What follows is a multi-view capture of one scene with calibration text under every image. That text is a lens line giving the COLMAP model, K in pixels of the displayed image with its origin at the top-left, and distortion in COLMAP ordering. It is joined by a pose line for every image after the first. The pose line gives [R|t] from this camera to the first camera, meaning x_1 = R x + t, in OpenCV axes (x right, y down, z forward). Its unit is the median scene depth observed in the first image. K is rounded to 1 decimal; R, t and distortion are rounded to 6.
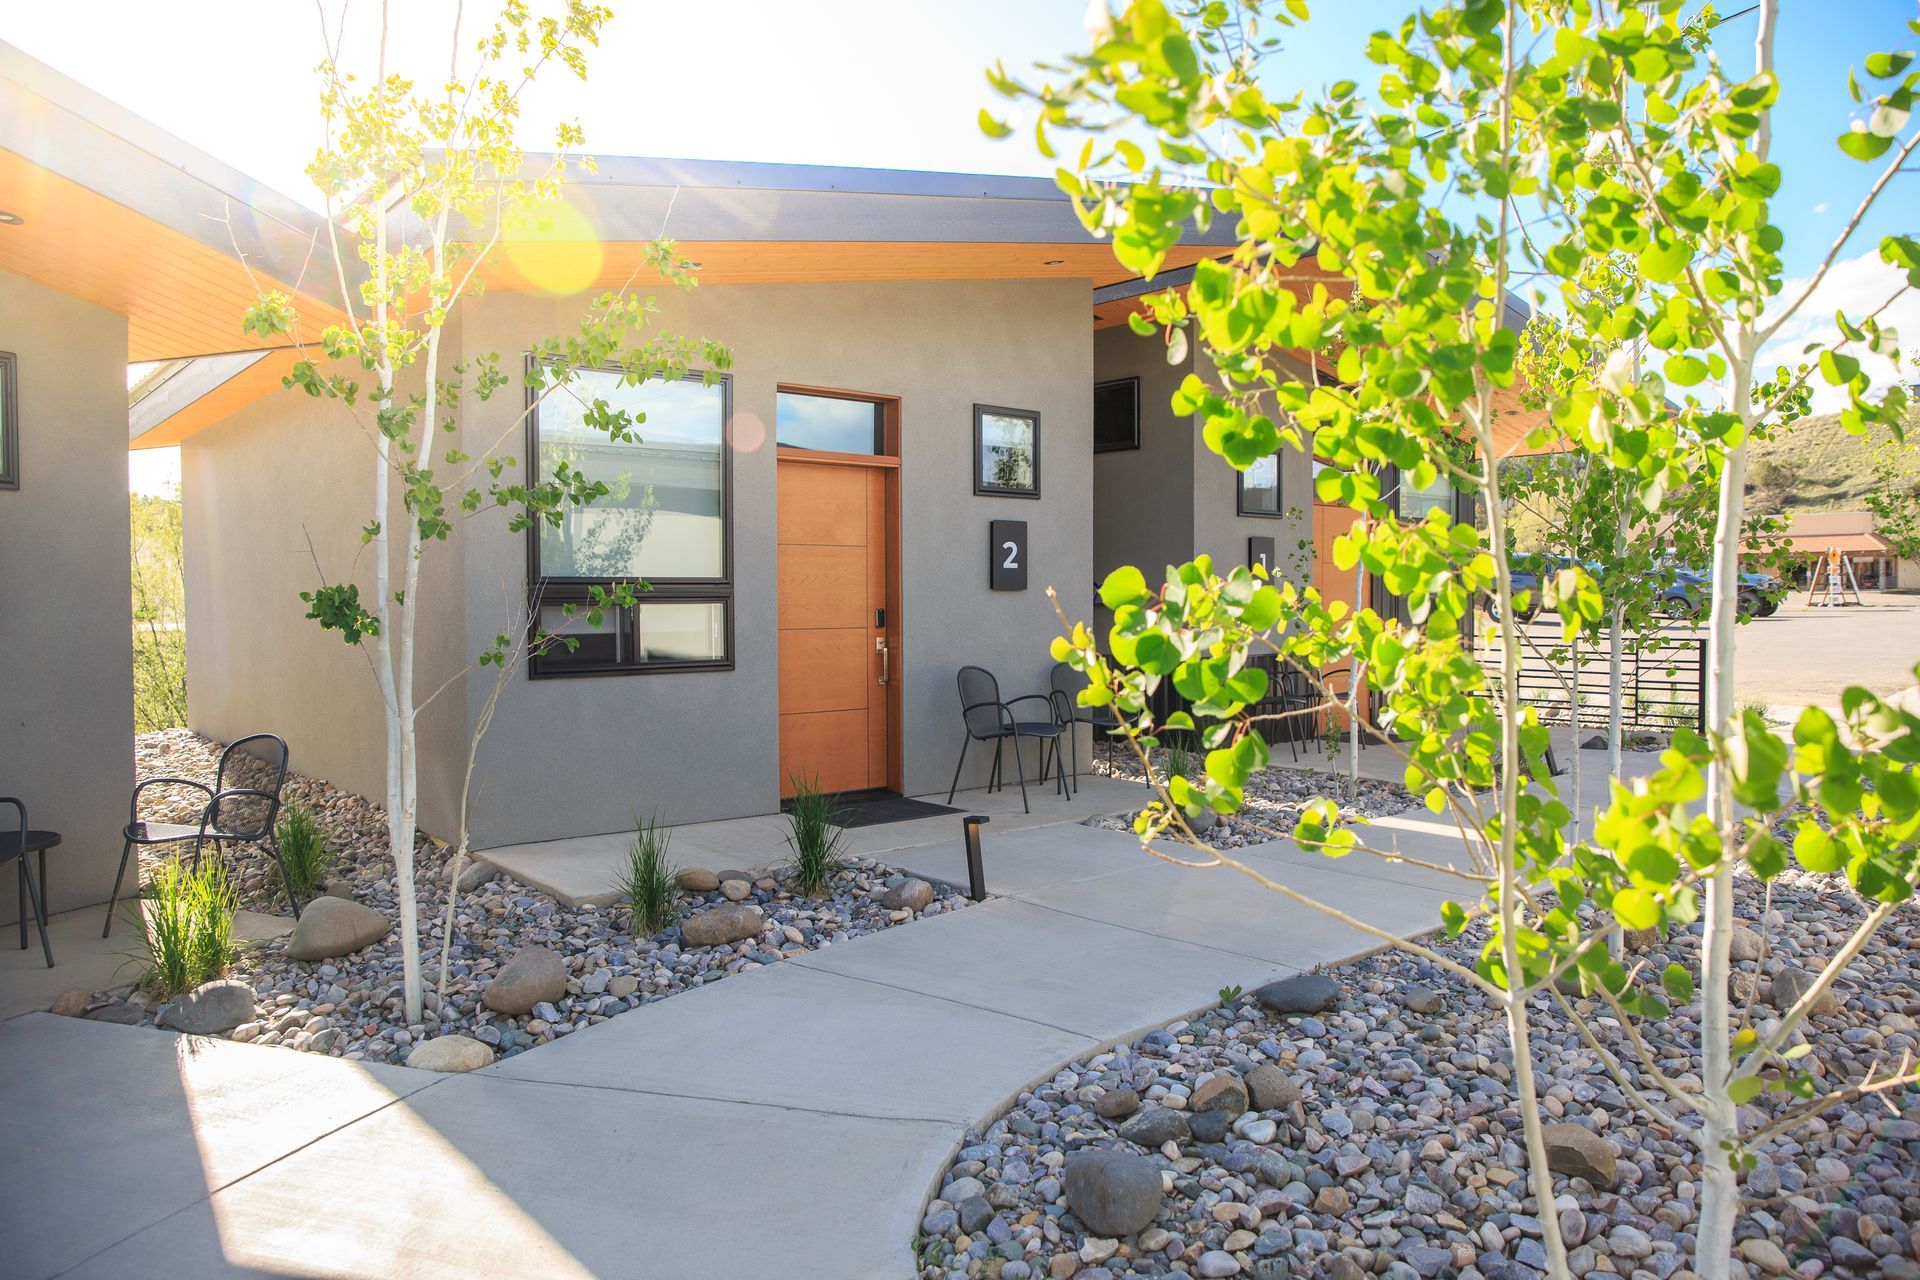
lens RADIAL K [[1239.7, 0, 946.6], [0, 1239.7, 637.2], [0, 0, 1]] dist [-0.050137, 0.016962]
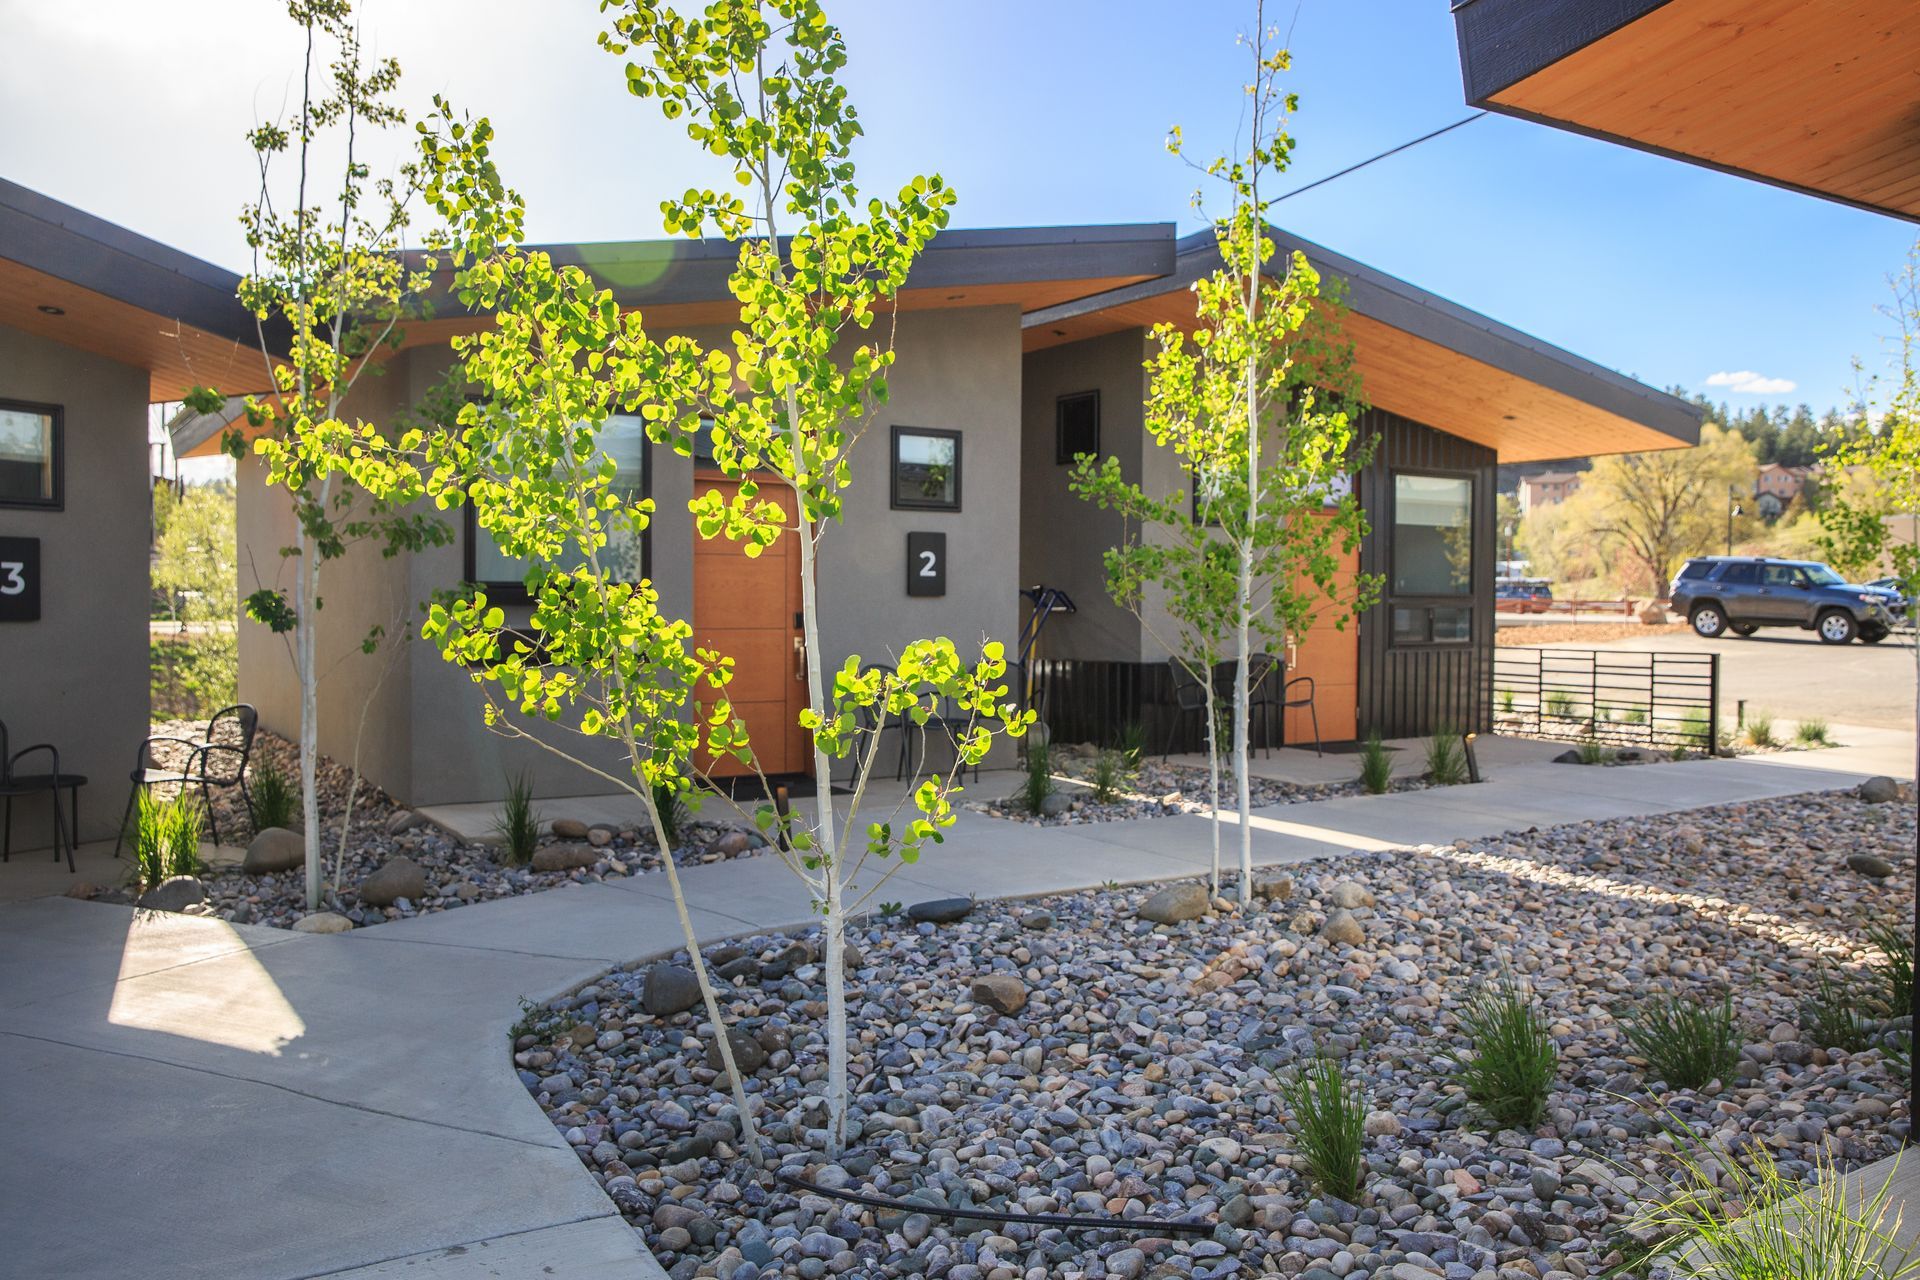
lens RADIAL K [[1426.0, 0, 983.1], [0, 1426.0, 653.7], [0, 0, 1]] dist [-0.027745, -0.001873]
pose [[0.994111, 0.017427, -0.106954, 0.406787], [-0.016520, 0.999820, 0.009363, 0.001458], [0.107098, -0.007541, 0.994220, -0.420282]]
